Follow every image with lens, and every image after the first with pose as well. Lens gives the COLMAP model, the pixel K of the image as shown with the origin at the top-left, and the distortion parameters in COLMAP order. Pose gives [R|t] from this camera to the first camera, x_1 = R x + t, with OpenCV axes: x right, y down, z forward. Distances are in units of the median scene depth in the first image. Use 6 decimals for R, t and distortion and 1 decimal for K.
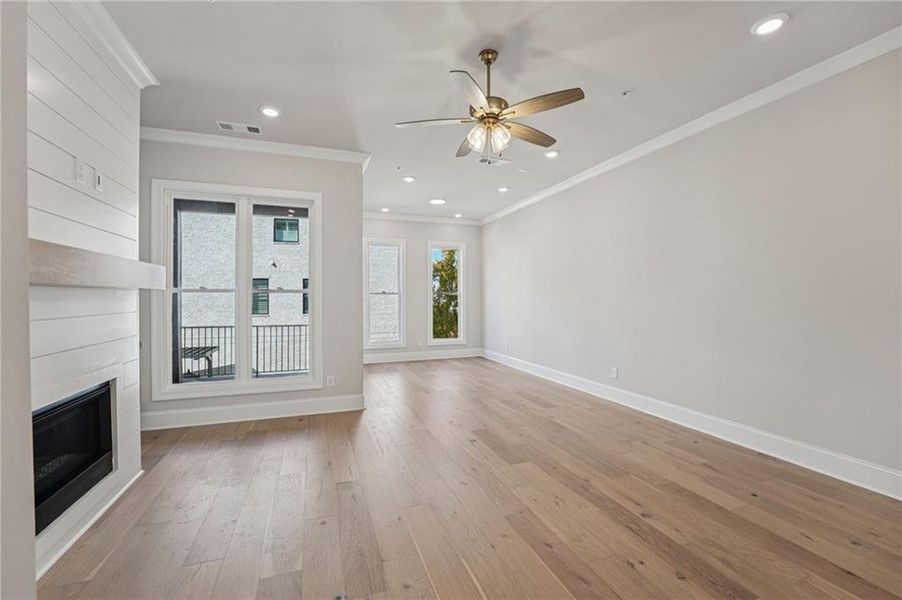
lens RADIAL K [[368.1, 0, 449.4], [0, 368.1, 295.6], [0, 0, 1]] dist [-0.022940, -0.000042]
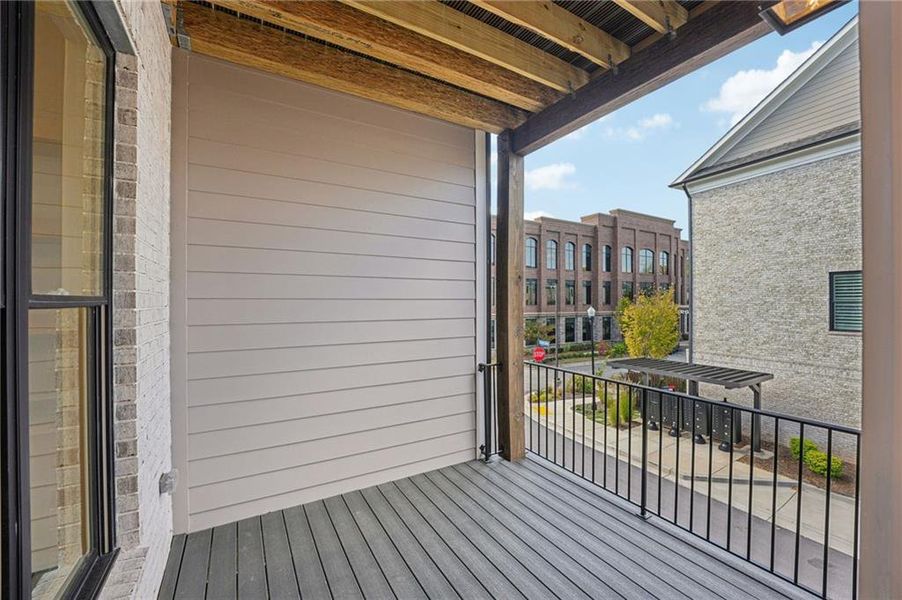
lens RADIAL K [[359.9, 0, 441.8], [0, 359.9, 304.5], [0, 0, 1]] dist [-0.030615, 0.000293]
pose [[0.148277, 0.008150, -0.988912, -0.292077], [0.008065, 0.999923, 0.009450, -0.015130], [0.988913, -0.009377, 0.148200, 1.183703]]
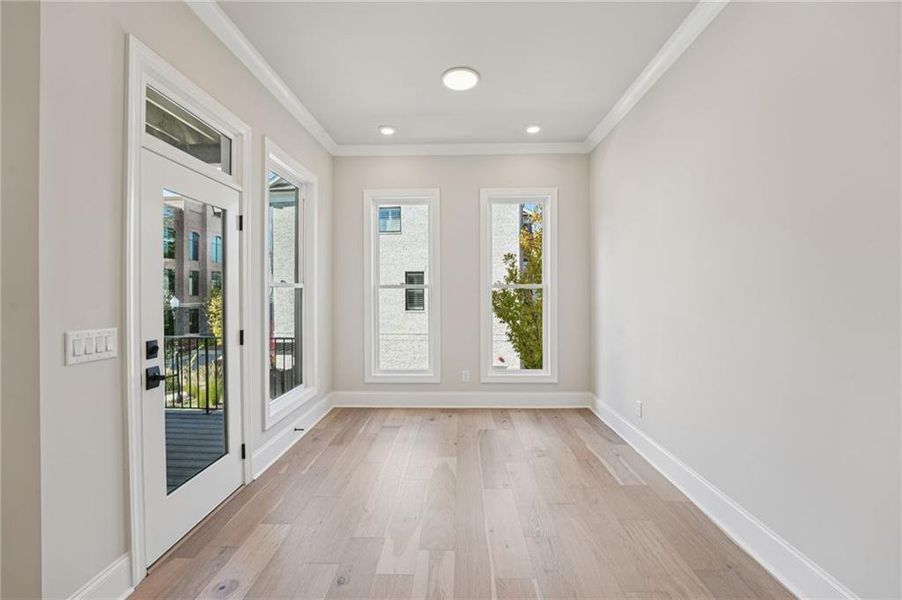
lens RADIAL K [[367.8, 0, 452.1], [0, 367.8, 290.7], [0, 0, 1]] dist [-0.022586, -0.000017]
pose [[0.930325, -0.002610, -0.366726, 0.188735], [0.003330, 0.999994, 0.001330, 0.000250], [0.366720, -0.002459, 0.930328, 0.905637]]
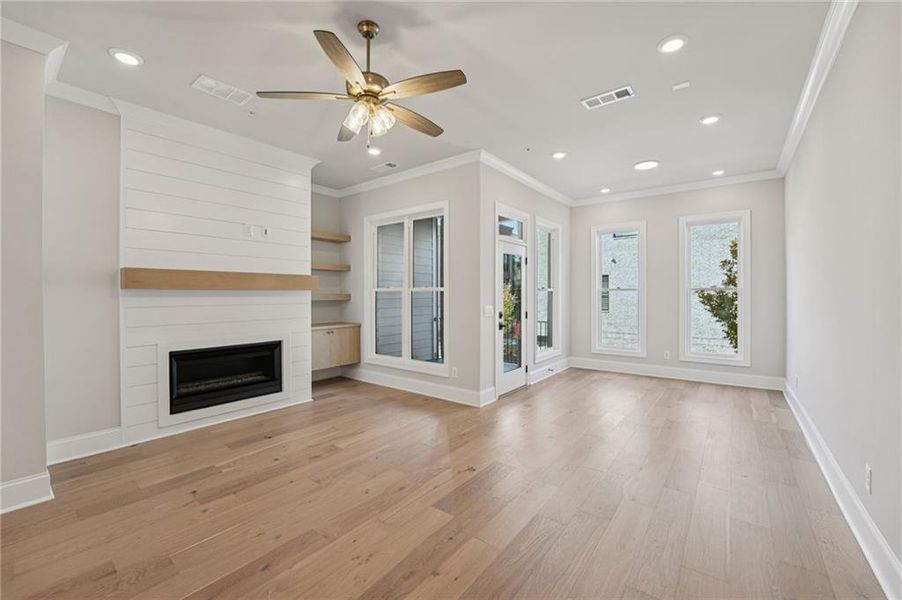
lens RADIAL K [[368.1, 0, 449.4], [0, 368.1, 295.6], [0, 0, 1]] dist [-0.022940, -0.000042]
pose [[0.527728, 0.006500, -0.849389, 0.597837], [0.002772, 0.999952, 0.009375, -0.003590], [0.849409, -0.007301, 0.527684, 0.426023]]
